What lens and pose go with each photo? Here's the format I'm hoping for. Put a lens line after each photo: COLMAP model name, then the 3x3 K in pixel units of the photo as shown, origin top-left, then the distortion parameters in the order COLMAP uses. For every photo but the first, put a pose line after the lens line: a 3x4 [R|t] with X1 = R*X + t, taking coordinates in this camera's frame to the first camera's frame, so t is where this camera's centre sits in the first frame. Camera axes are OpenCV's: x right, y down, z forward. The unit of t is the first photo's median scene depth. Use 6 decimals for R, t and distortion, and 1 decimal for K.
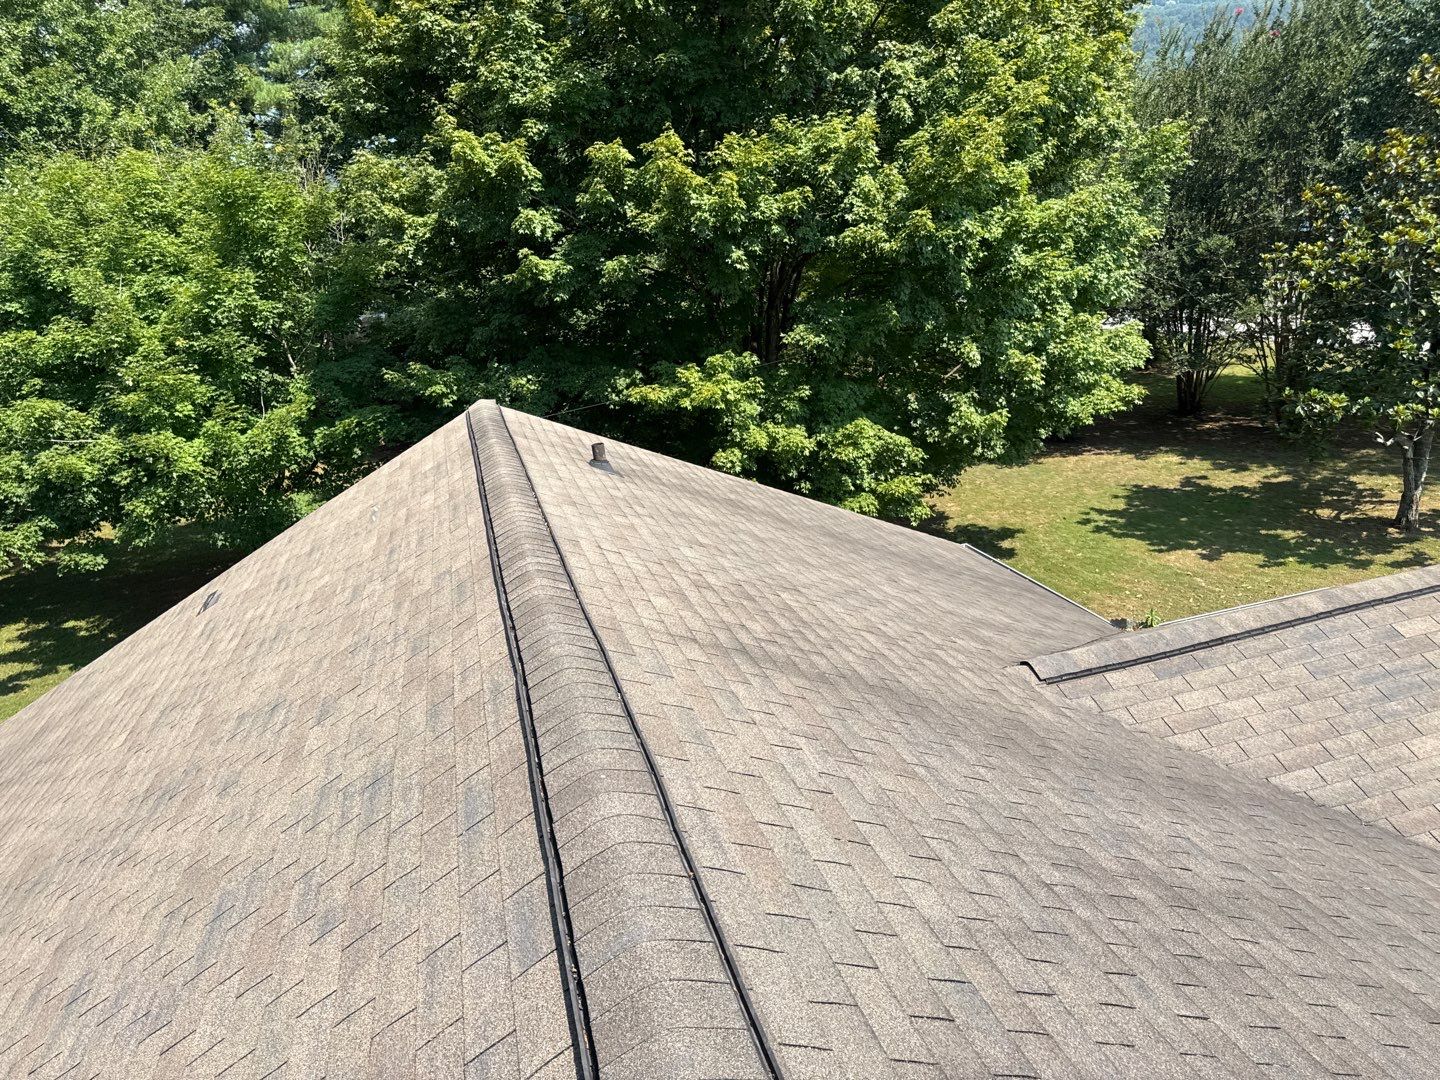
lens RADIAL K [[986.4, 0, 727.6], [0, 986.4, 548.3], [0, 0, 1]] dist [0.026517, -0.050304]
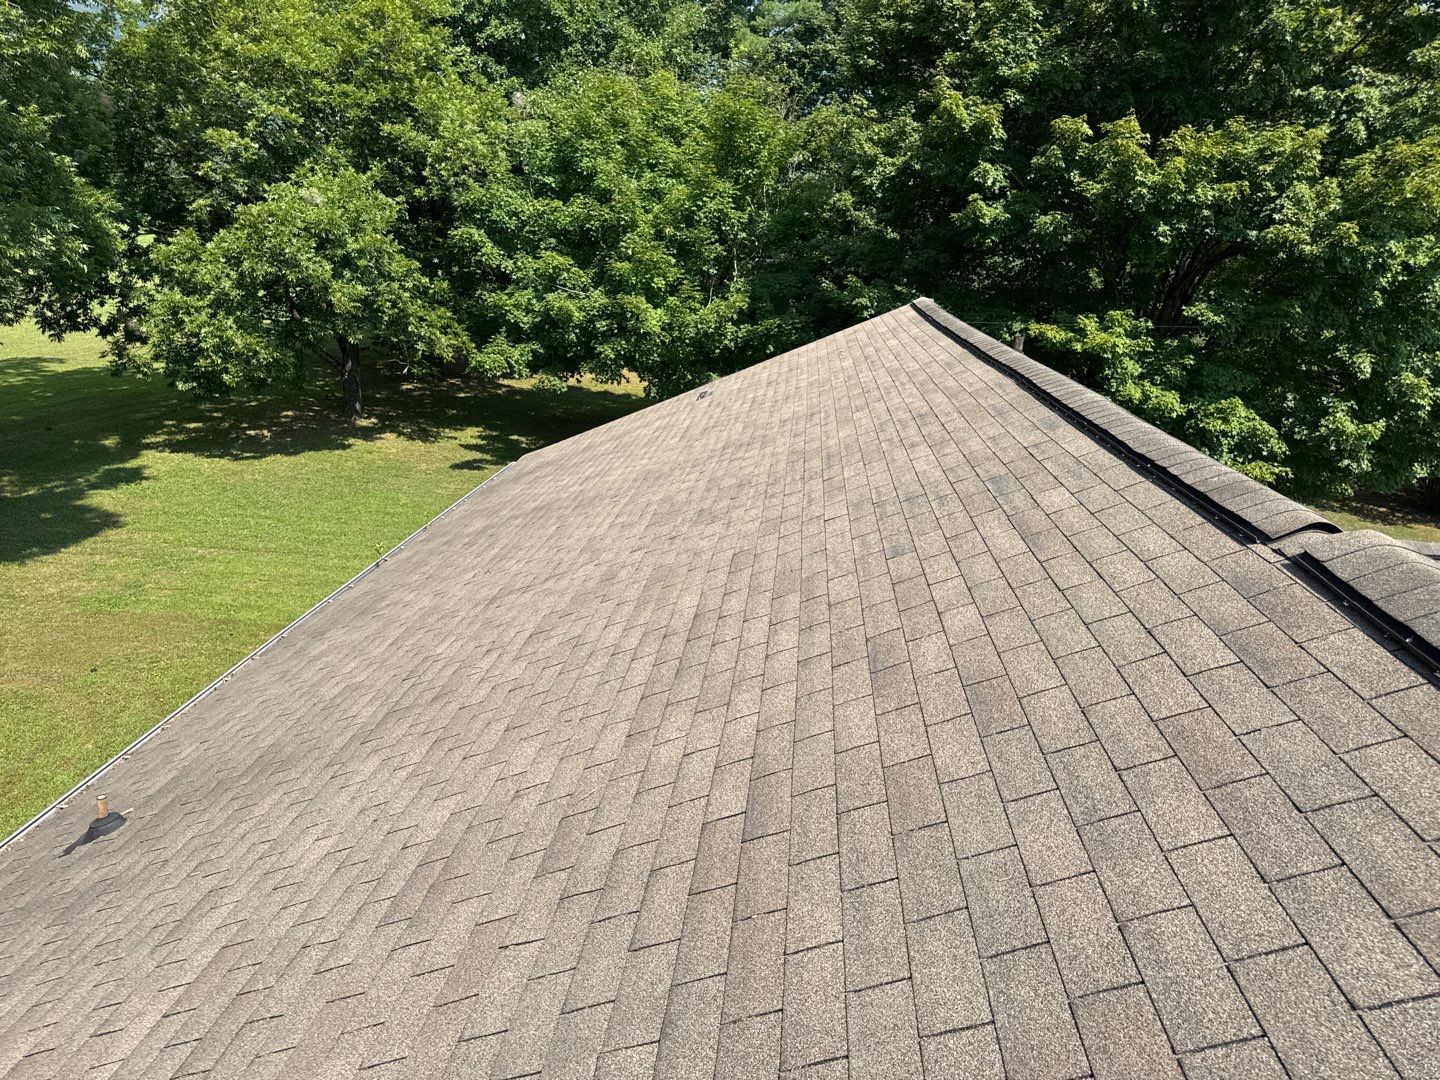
lens RADIAL K [[986.4, 0, 725.8], [0, 986.4, 541.1], [0, 0, 1]] dist [0.026517, -0.050304]
pose [[0.917902, 0.269247, -0.291482, -0.019757], [-0.266139, 0.962582, 0.051058, 0.109506], [0.294323, 0.030708, 0.955213, -0.201205]]
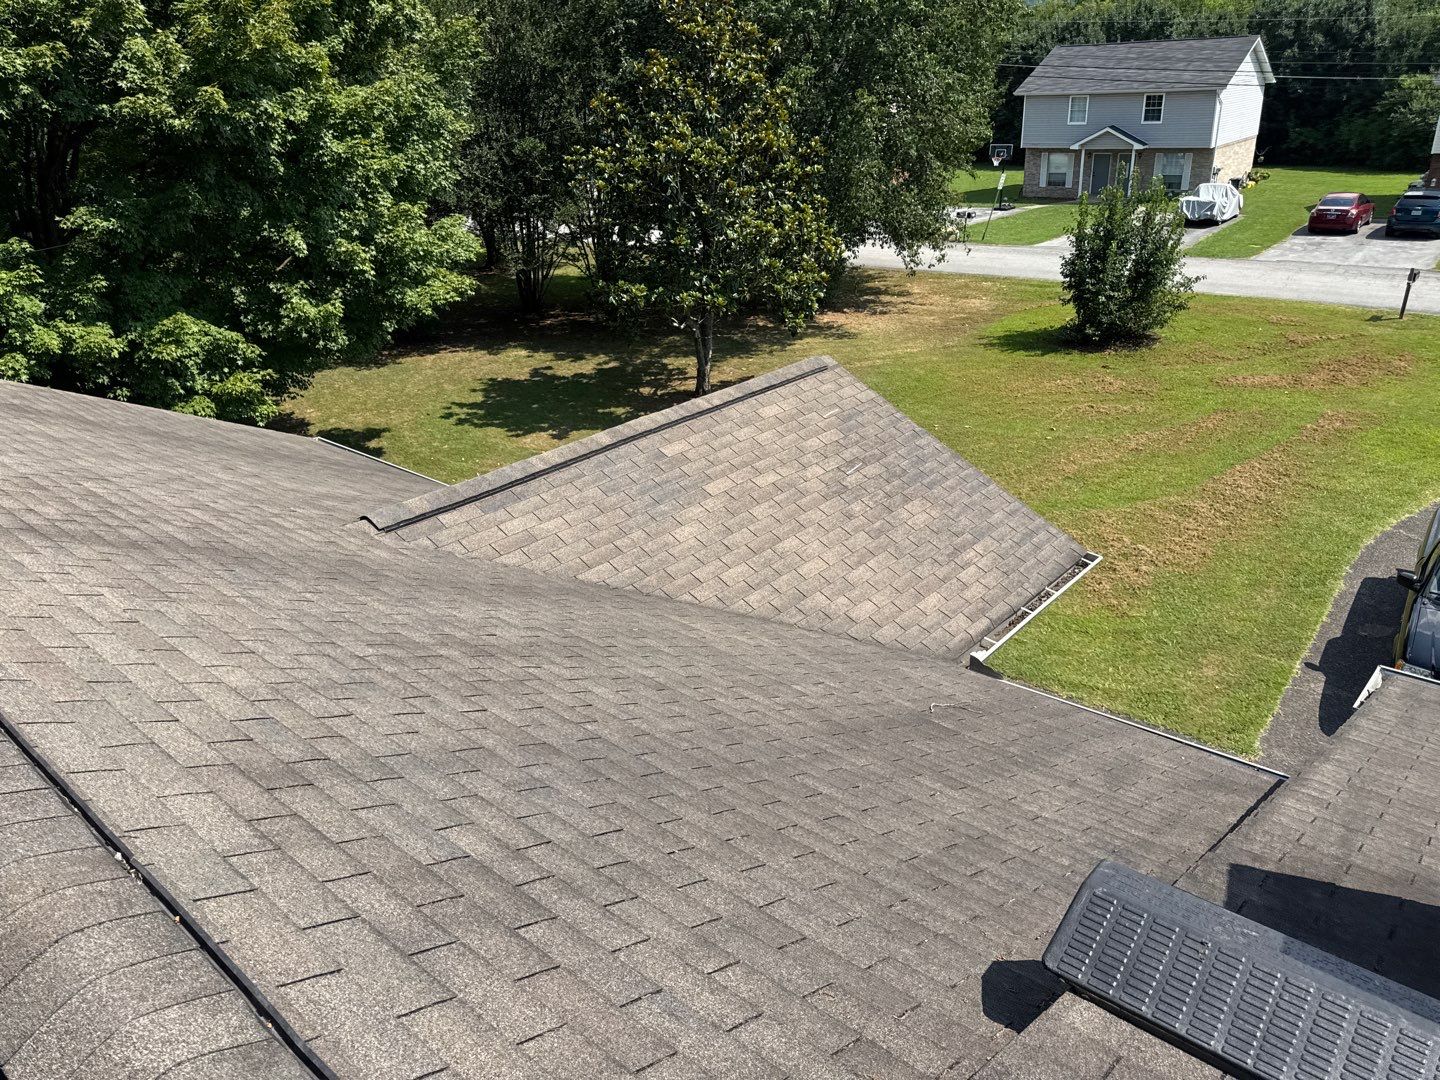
lens RADIAL K [[986.4, 0, 725.7], [0, 986.4, 550.6], [0, 0, 1]] dist [0.026517, -0.050304]
pose [[0.820245, -0.163181, 0.548243, 0.013178], [0.113549, 0.985822, 0.123539, 0.027862], [-0.560629, -0.039079, 0.827145, -0.045425]]
